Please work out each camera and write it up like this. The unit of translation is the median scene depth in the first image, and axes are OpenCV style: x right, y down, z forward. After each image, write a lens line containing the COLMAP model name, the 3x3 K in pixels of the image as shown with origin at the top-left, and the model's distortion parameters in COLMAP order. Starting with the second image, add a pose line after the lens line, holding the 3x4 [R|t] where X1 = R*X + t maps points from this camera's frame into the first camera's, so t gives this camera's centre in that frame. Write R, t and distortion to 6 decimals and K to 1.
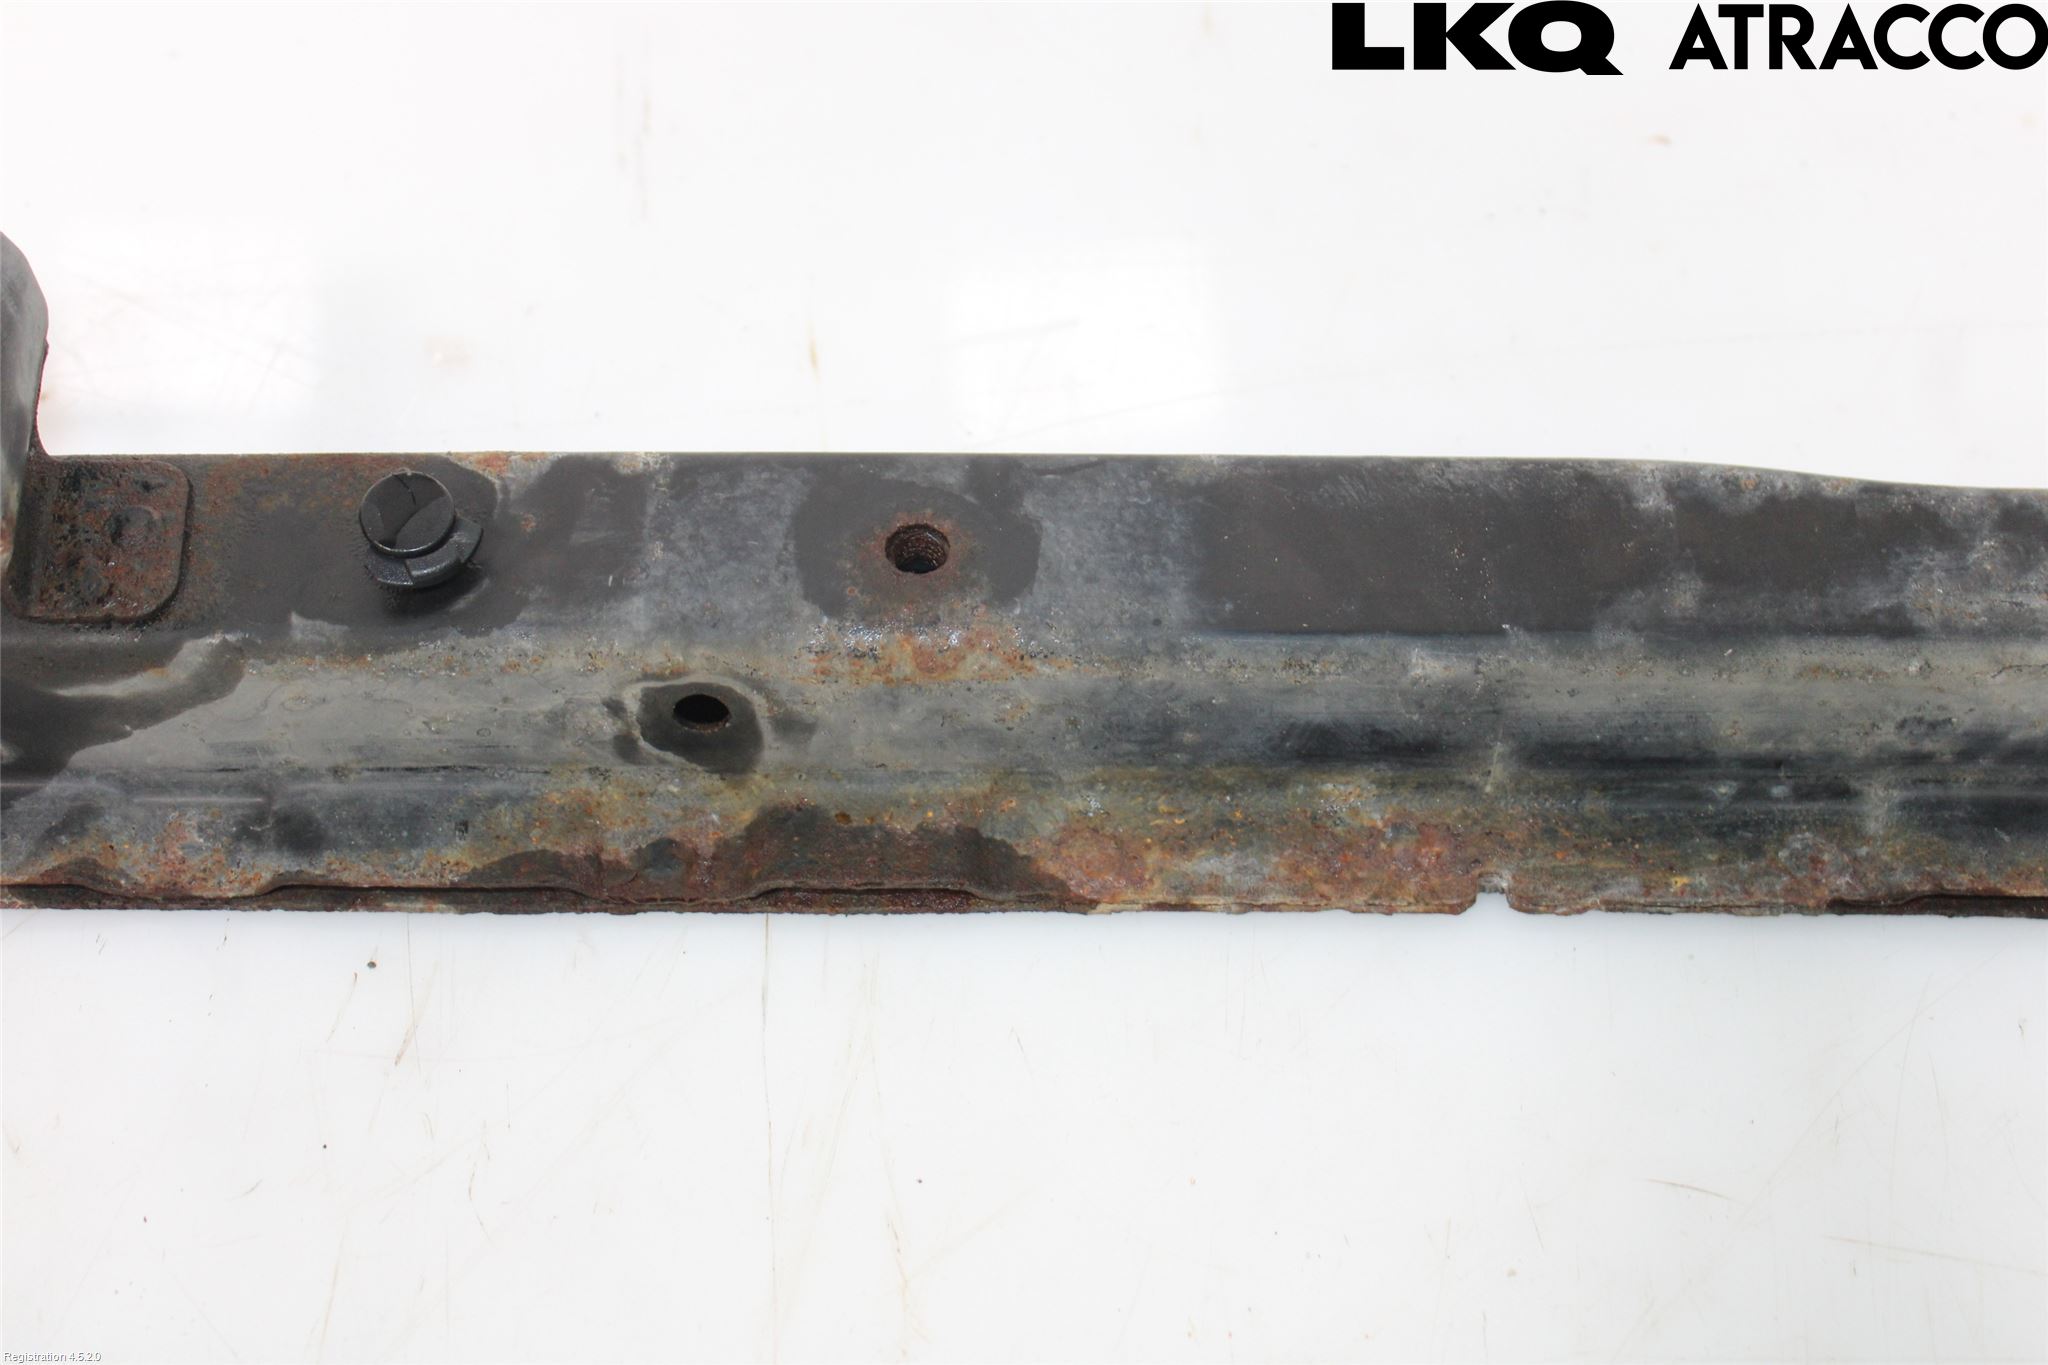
lens RADIAL K [[2852.7, 0, 1024.1], [0, 2852.7, 683.6], [0, 0, 1]] dist [-0.041217, 0.000000]
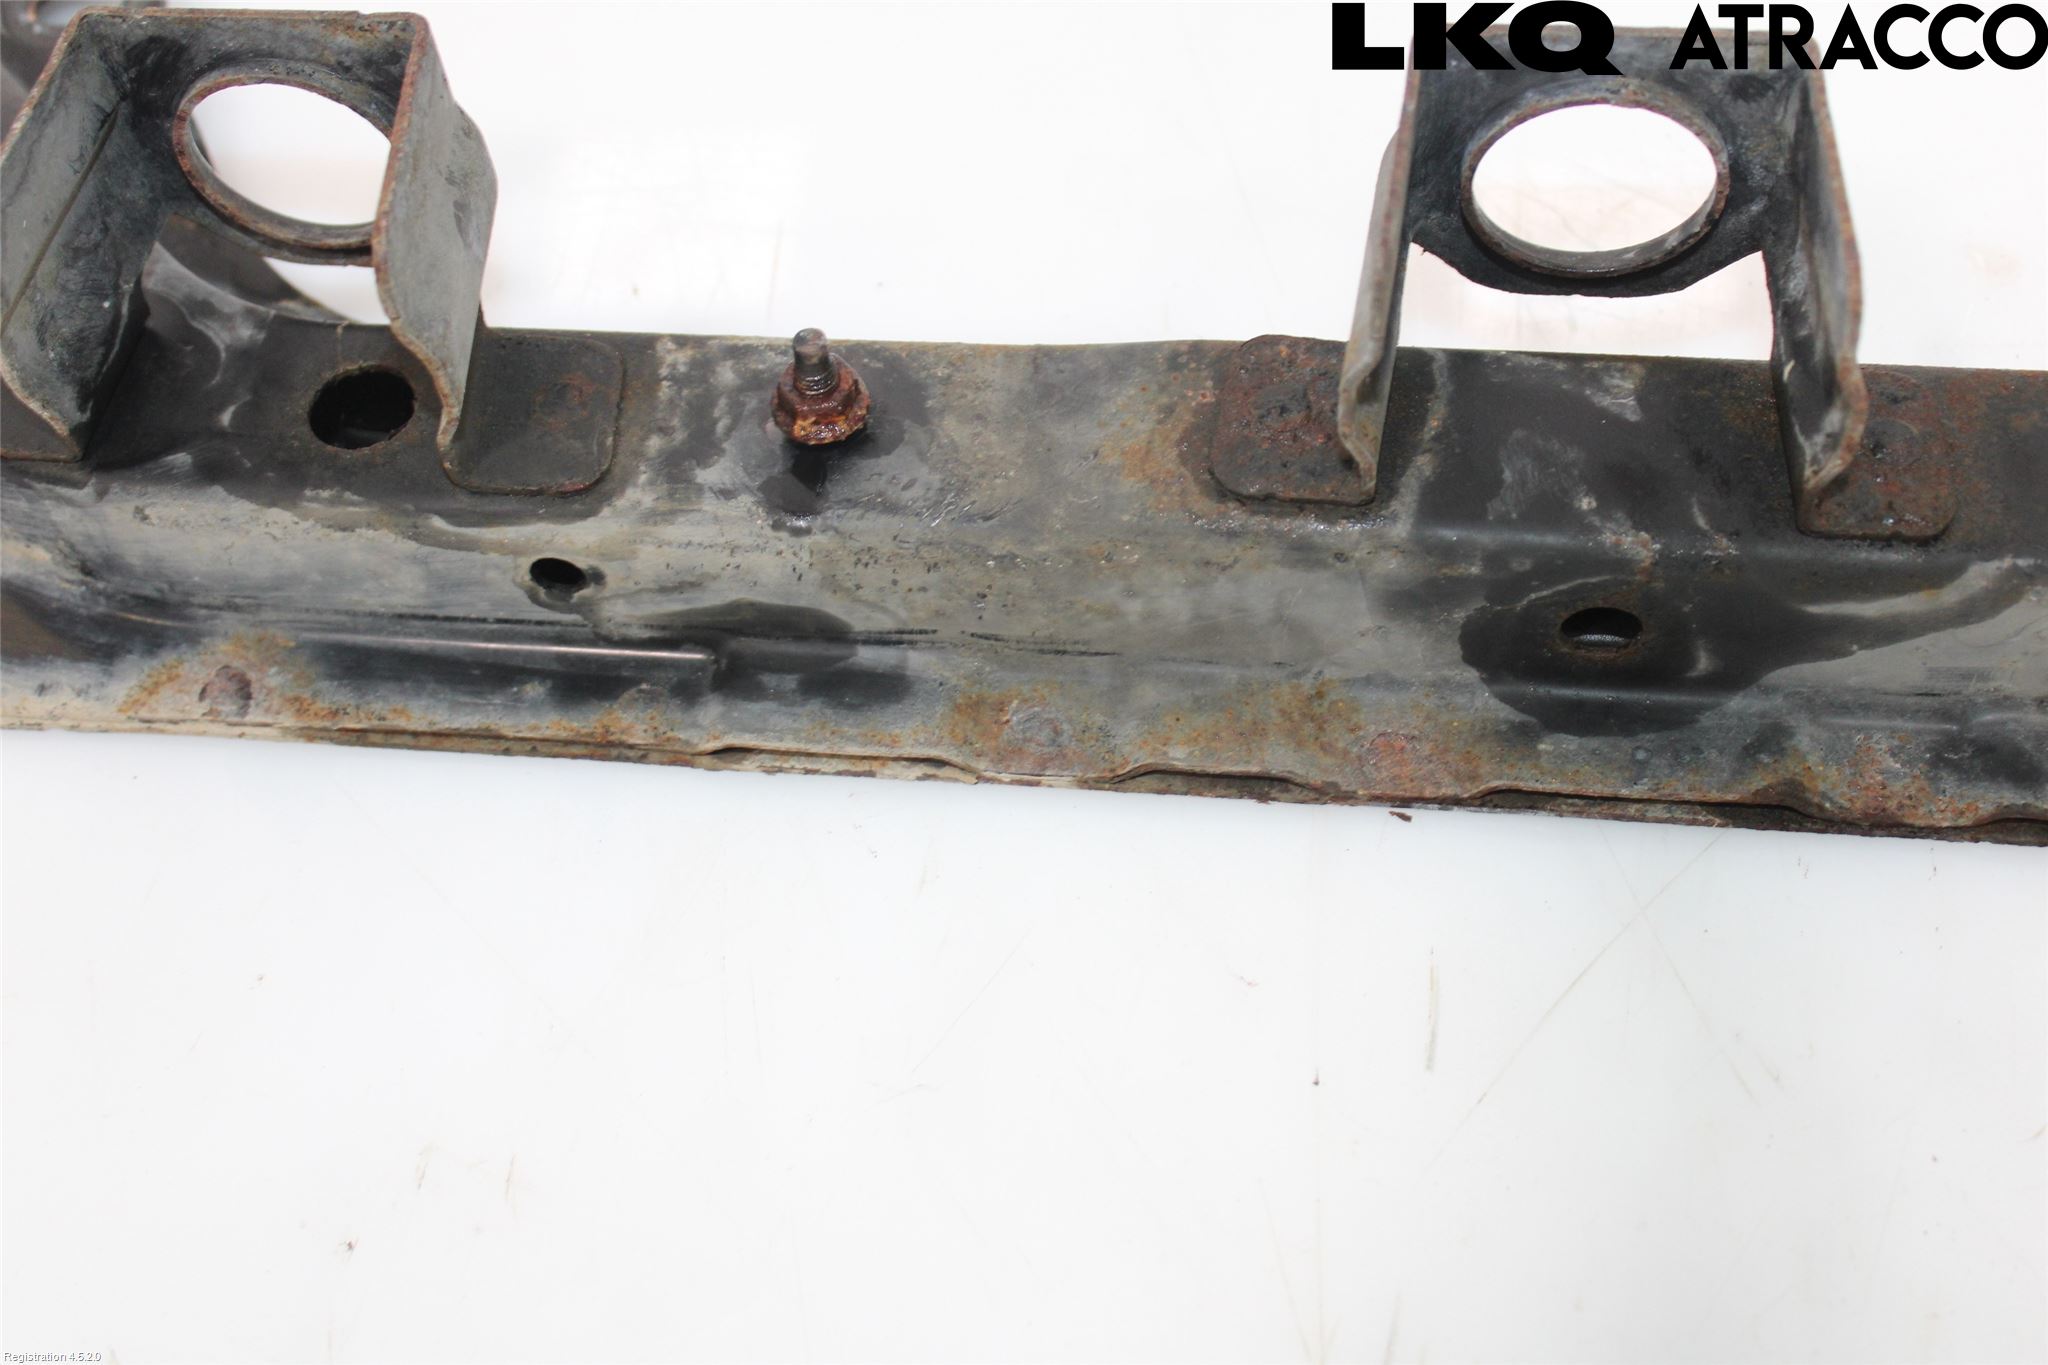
lens RADIAL K [[2852.7, 0, 1024.0], [0, 2852.7, 682.3], [0, 0, 1]] dist [-0.041217, 0.000000]
pose [[0.991775, 0.050514, -0.117604, -0.476855], [-0.045512, 0.997957, 0.044839, -0.003146], [0.119629, -0.039118, 0.992048, 0.004654]]
